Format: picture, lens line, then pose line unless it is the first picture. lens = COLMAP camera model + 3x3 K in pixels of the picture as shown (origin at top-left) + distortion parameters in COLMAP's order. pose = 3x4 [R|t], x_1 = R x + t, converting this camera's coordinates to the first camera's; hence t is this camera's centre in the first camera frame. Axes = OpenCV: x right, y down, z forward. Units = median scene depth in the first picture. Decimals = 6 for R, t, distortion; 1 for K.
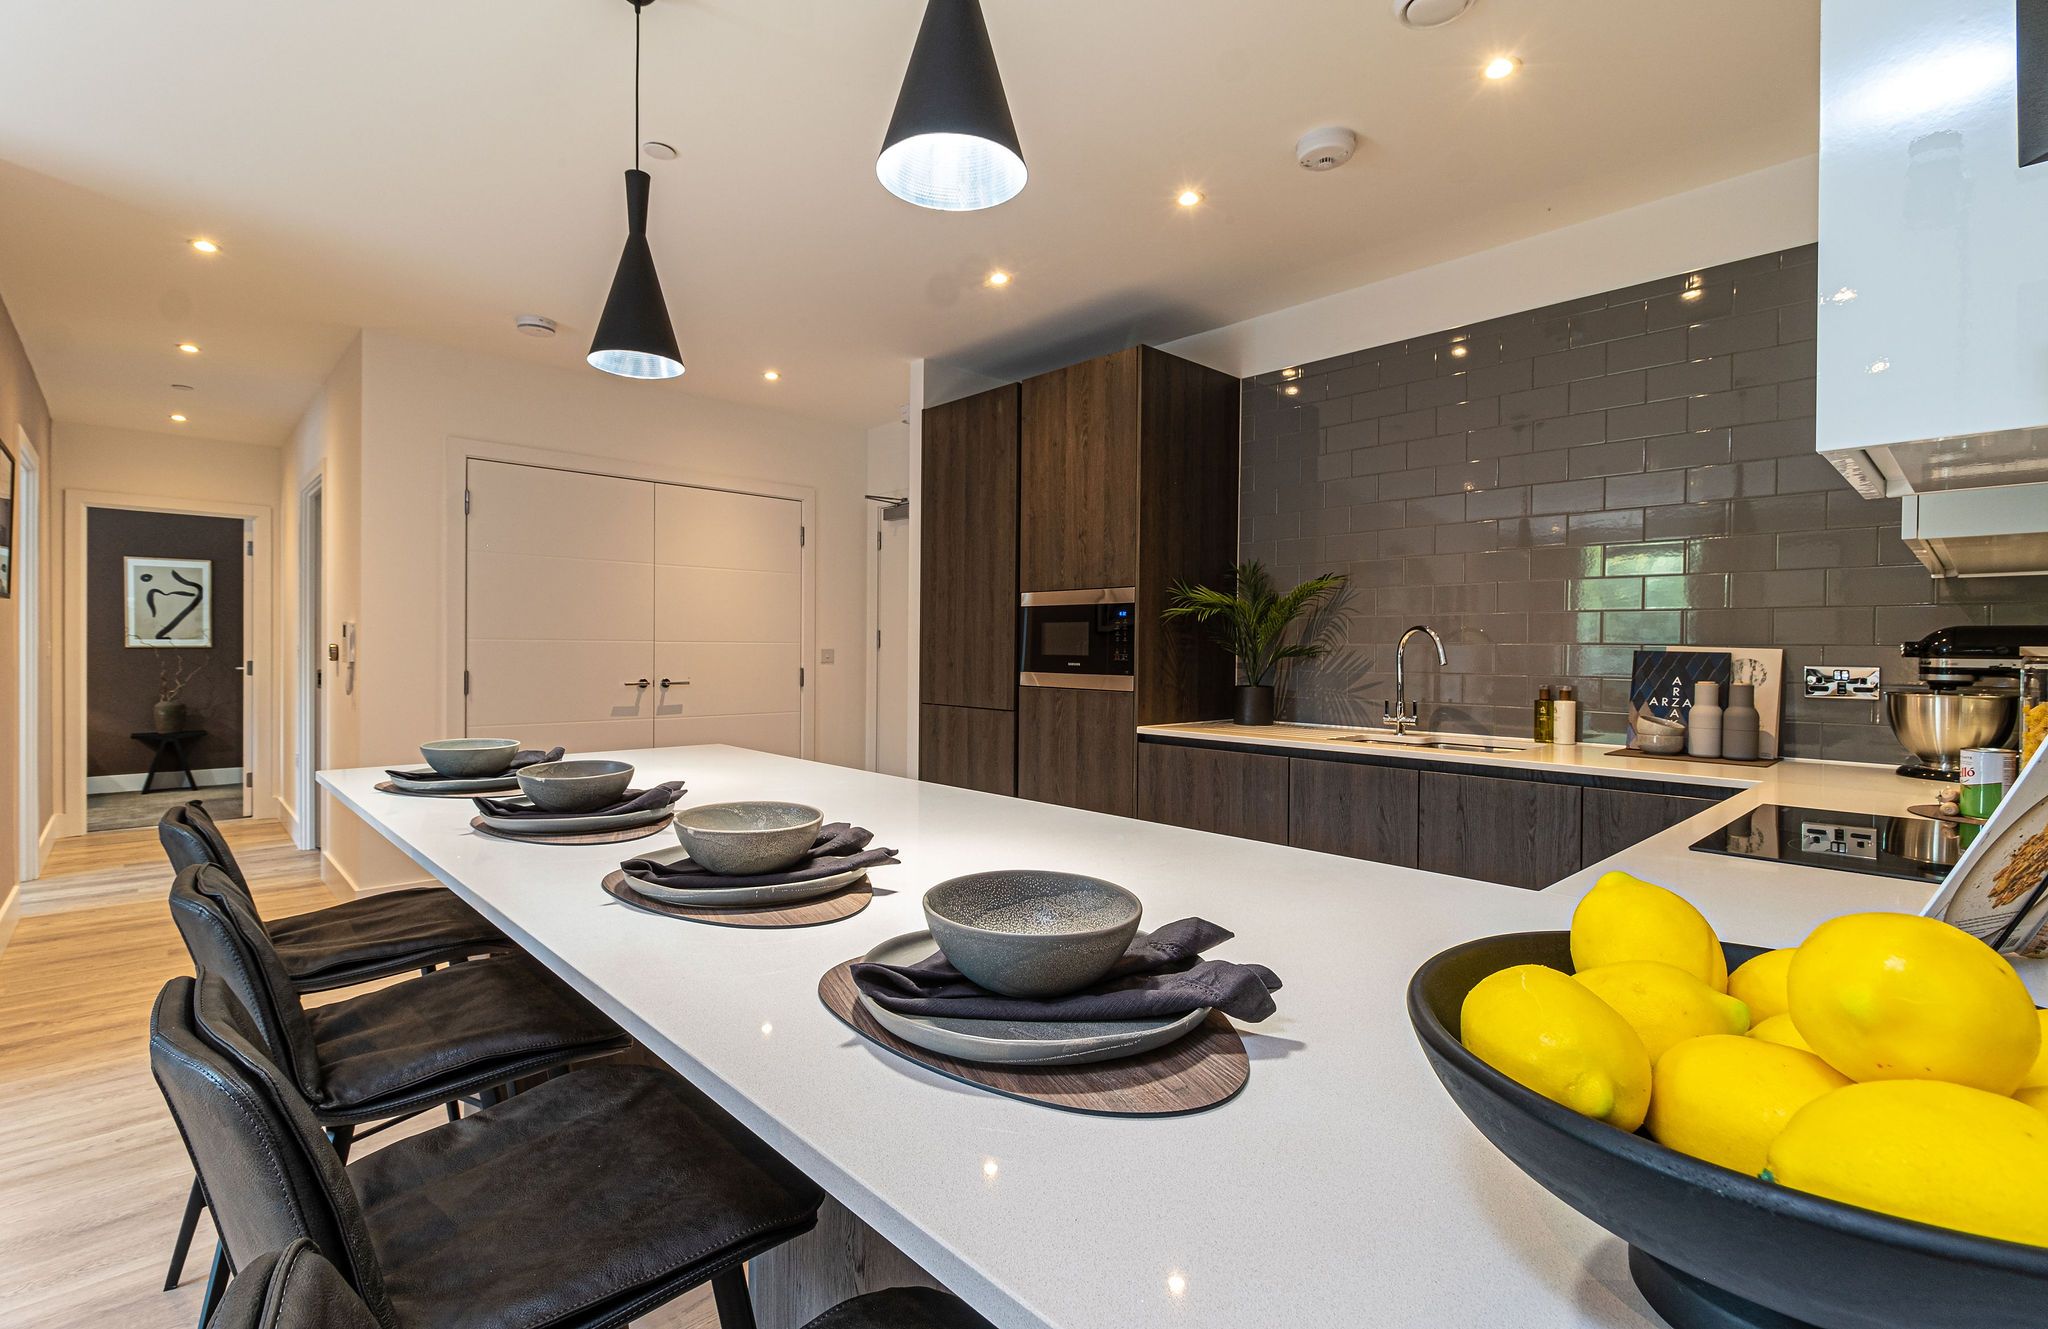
lens RADIAL K [[924.0, 0, 993.2], [0, 924.0, 657.3], [0, 0, 1]] dist [0.004827, -0.000667]
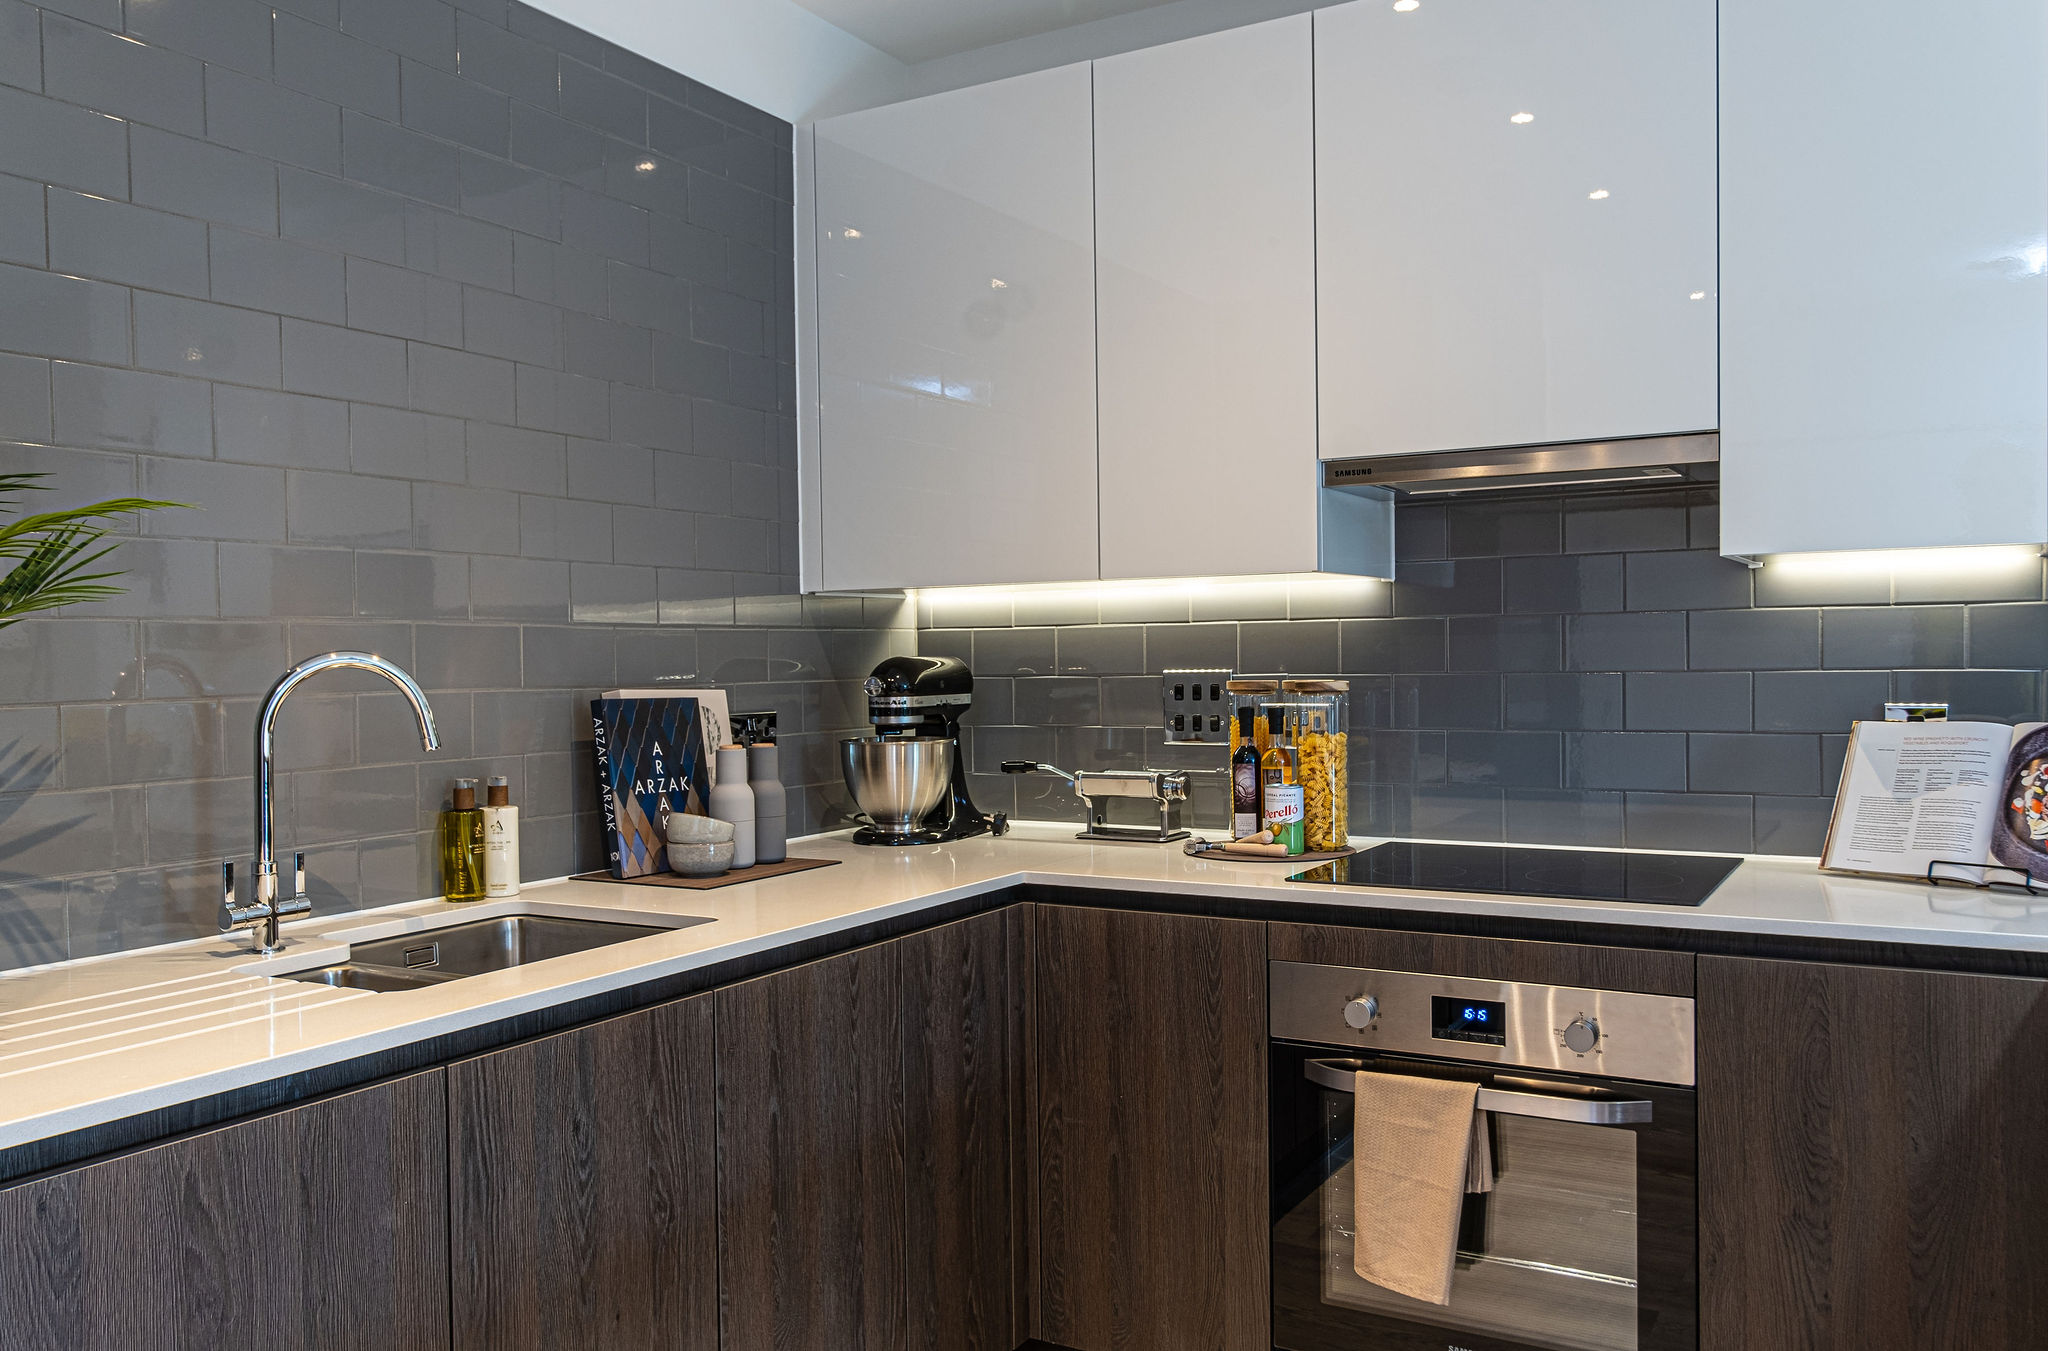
lens RADIAL K [[1603.4, 0, 1035.7], [0, 1603.4, 690.5], [0, 0, 1]] dist [0.012513, -0.009573]
pose [[-0.301381, -0.024487, 0.953189, -0.234496], [0.020376, 0.999277, 0.032114, -0.030459], [-0.953286, 0.029101, -0.300664, 0.847769]]
